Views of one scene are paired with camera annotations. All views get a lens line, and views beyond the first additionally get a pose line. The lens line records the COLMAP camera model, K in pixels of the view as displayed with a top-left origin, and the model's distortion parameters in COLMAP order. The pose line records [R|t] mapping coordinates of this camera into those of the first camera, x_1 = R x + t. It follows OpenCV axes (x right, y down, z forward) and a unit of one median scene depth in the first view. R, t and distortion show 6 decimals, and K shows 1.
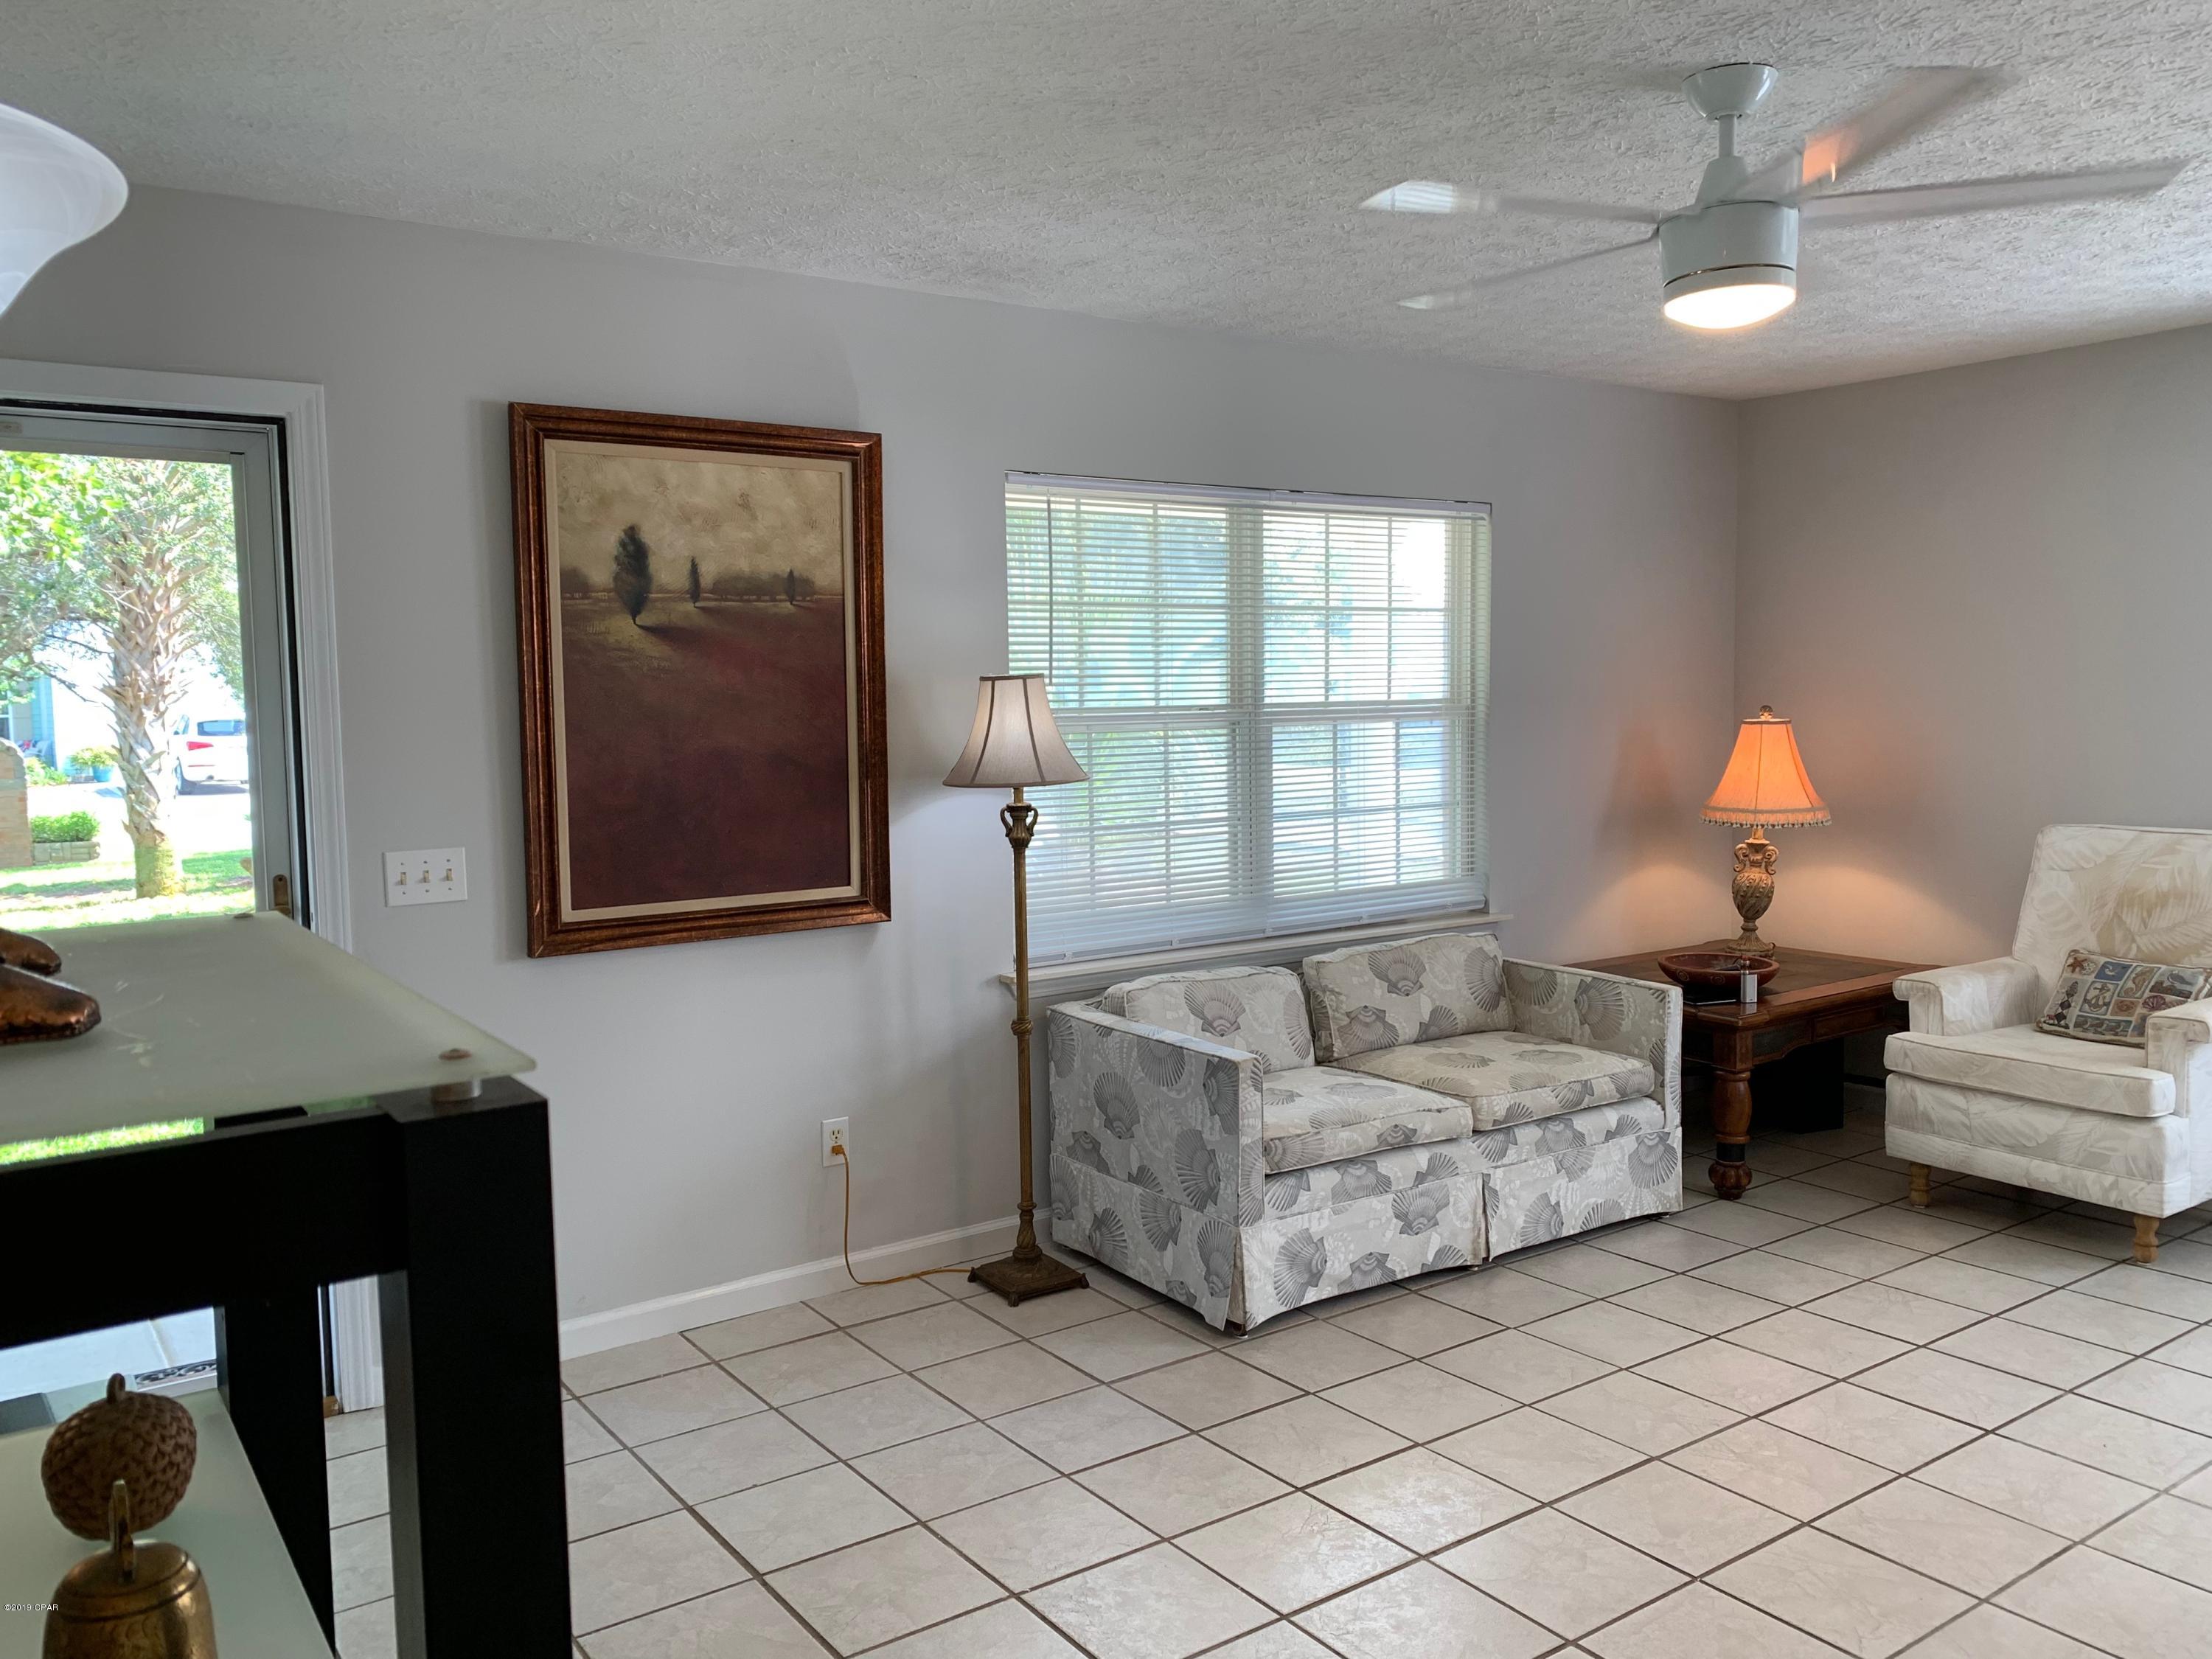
lens RADIAL K [[1709.8, 0, 1094.7], [0, 1709.8, 841.2], [0, 0, 1]] dist [0.057209, -0.098070]
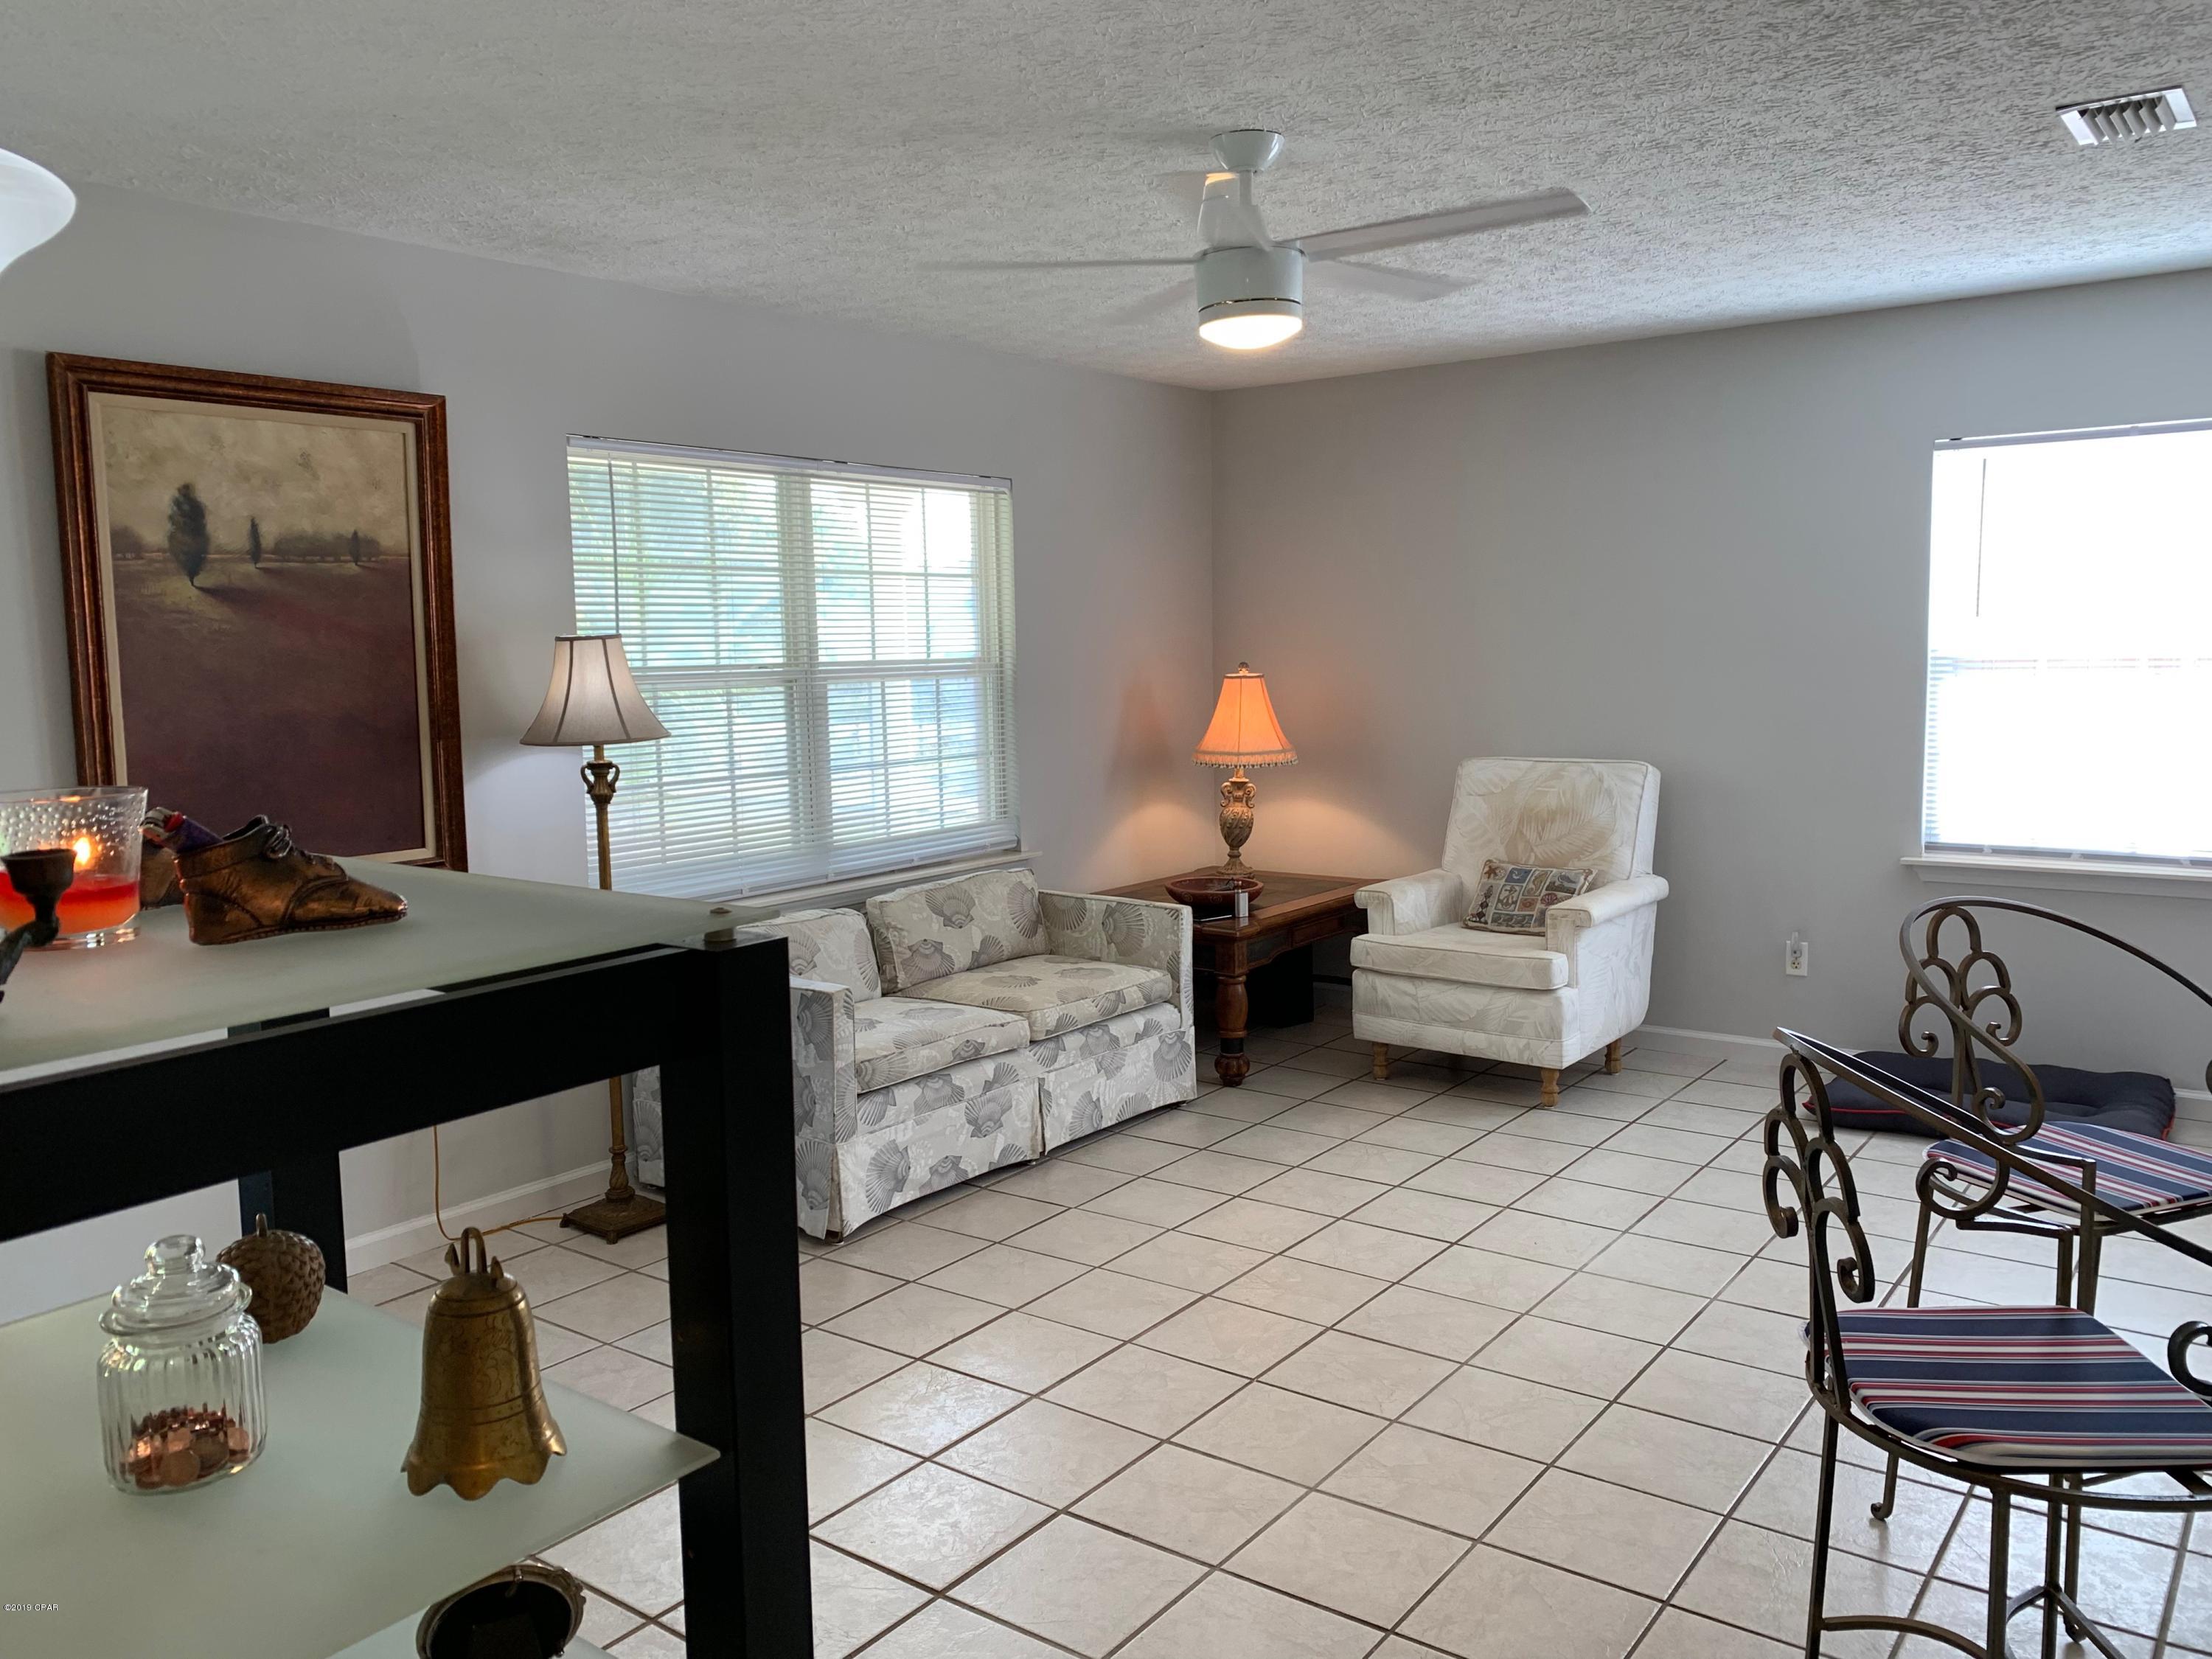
lens RADIAL K [[1709.8, 0, 1094.7], [0, 1709.8, 841.2], [0, 0, 1]] dist [0.057209, -0.098070]
pose [[0.950585, -0.039904, 0.307889, -0.081752], [0.032153, 0.999026, 0.030210, 0.004625], [-0.308795, -0.018817, 0.950943, -0.080206]]
